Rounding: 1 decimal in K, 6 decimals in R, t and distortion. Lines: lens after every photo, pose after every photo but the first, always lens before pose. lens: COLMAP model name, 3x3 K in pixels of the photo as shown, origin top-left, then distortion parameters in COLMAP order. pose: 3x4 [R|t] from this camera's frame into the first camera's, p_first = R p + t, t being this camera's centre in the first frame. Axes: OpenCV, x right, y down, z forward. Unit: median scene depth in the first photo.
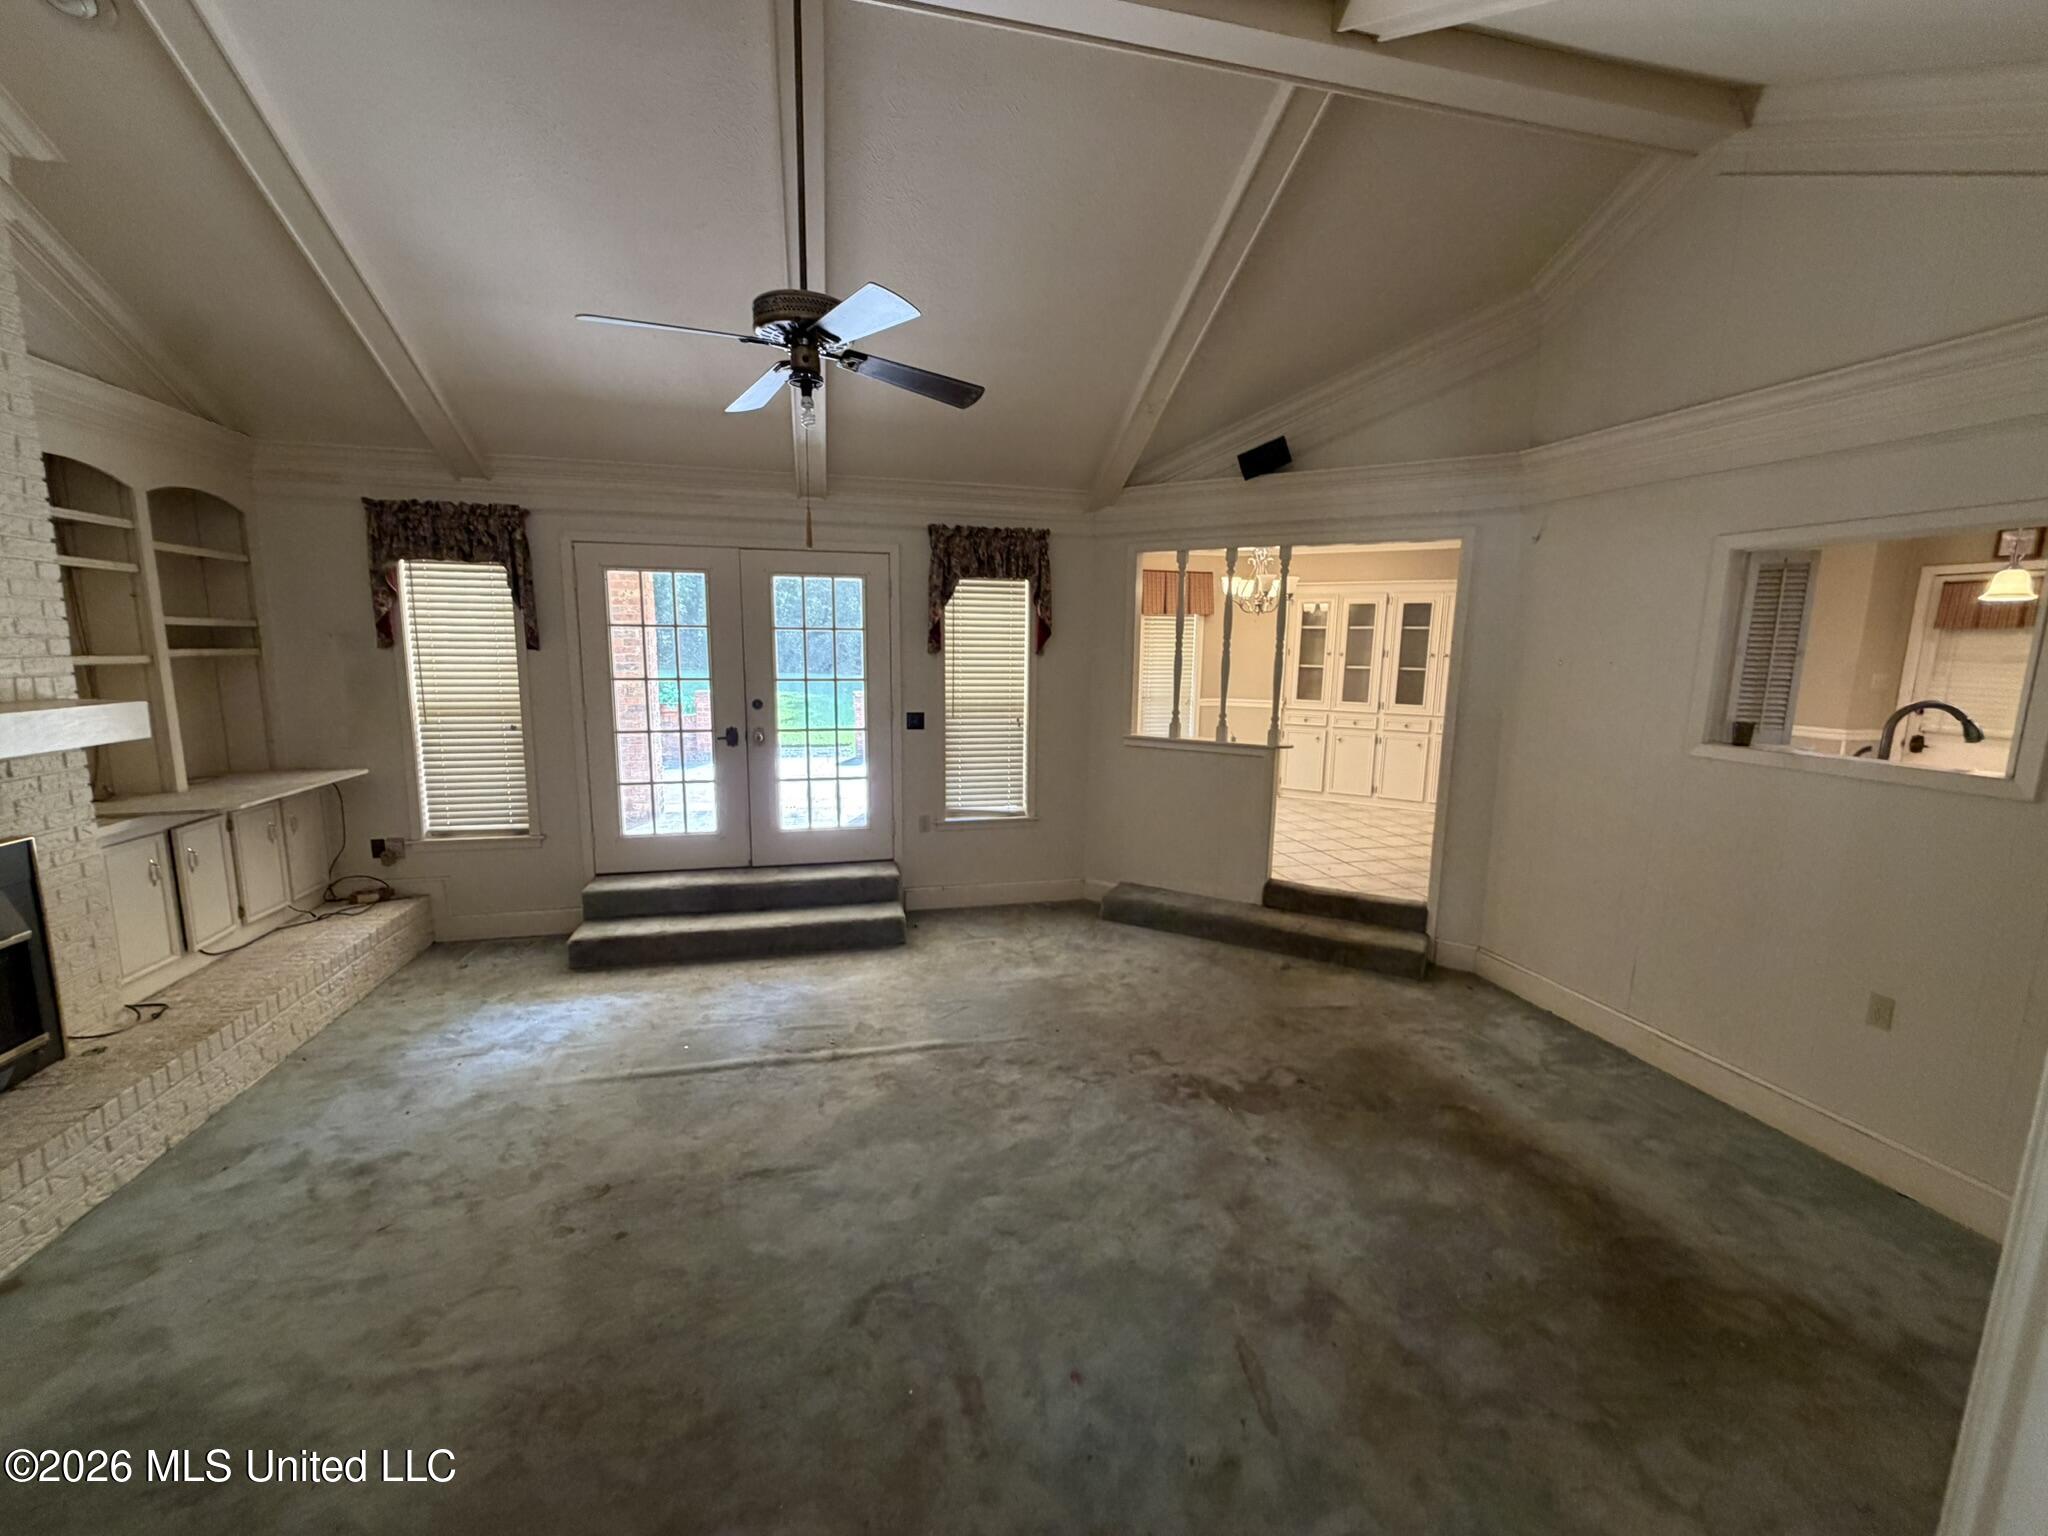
lens RADIAL K [[823.2, 0, 1025.7], [0, 823.2, 774.0], [0, 0, 1]] dist [0.000101, 0.000072]
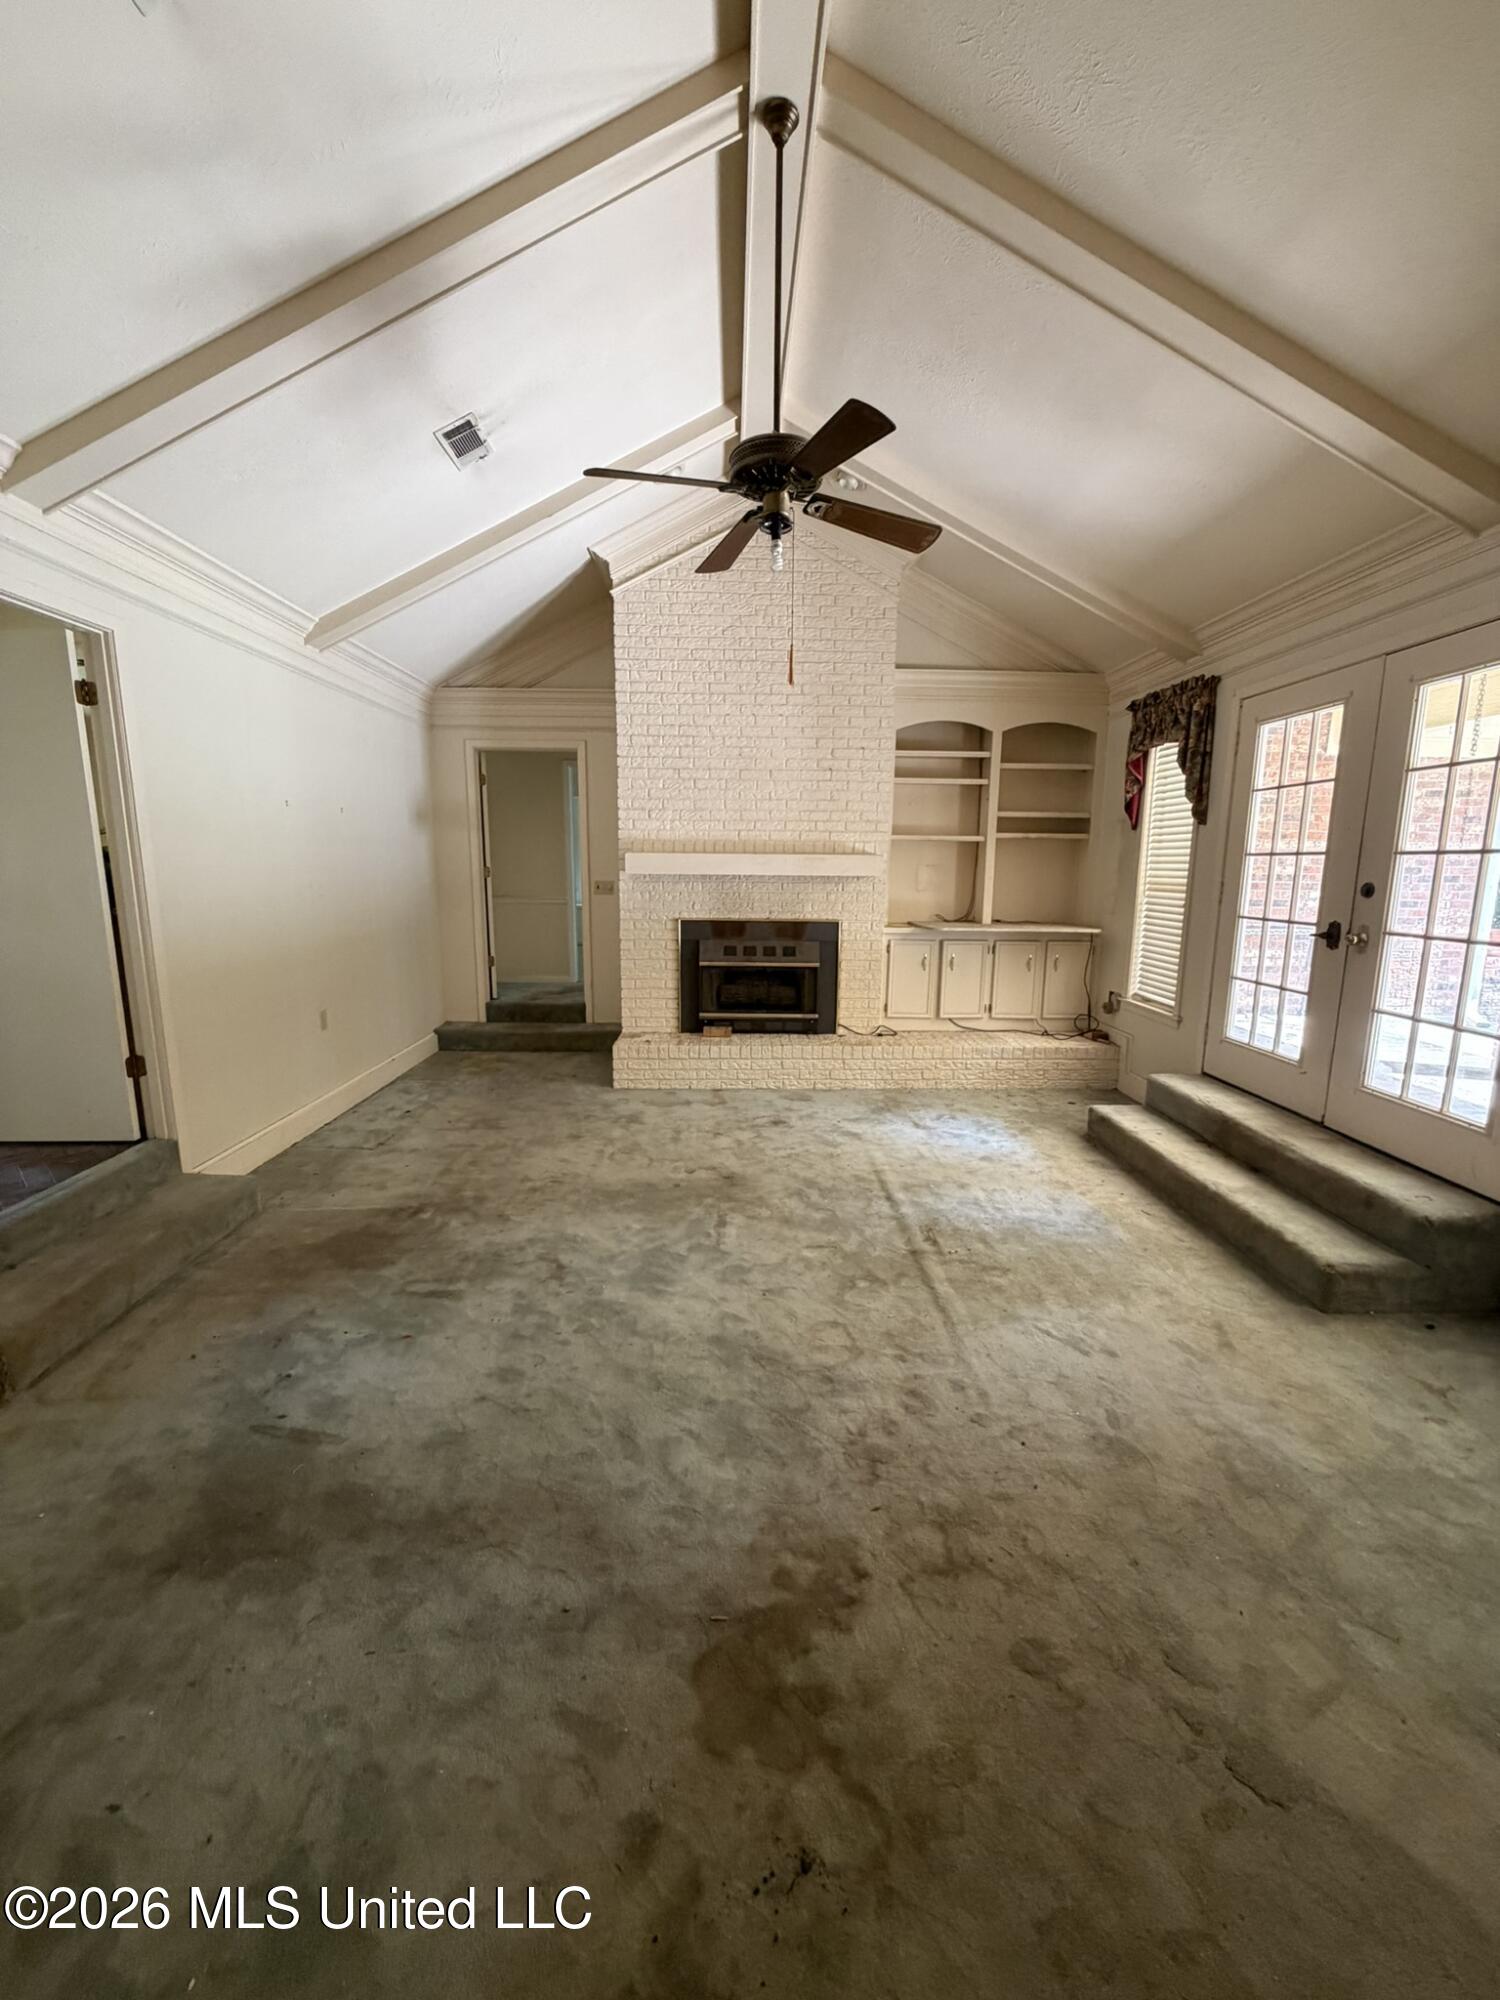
lens RADIAL K [[803.9, 0, 747.2], [0, 803.9, 997.5], [0, 0, 1]] dist [0.000101, 0.000072]
pose [[-0.227920, 0.144157, -0.962949, 0.541199], [-0.168659, 0.968184, 0.184861, -0.046406], [0.958961, 0.204544, -0.196355, 0.837179]]
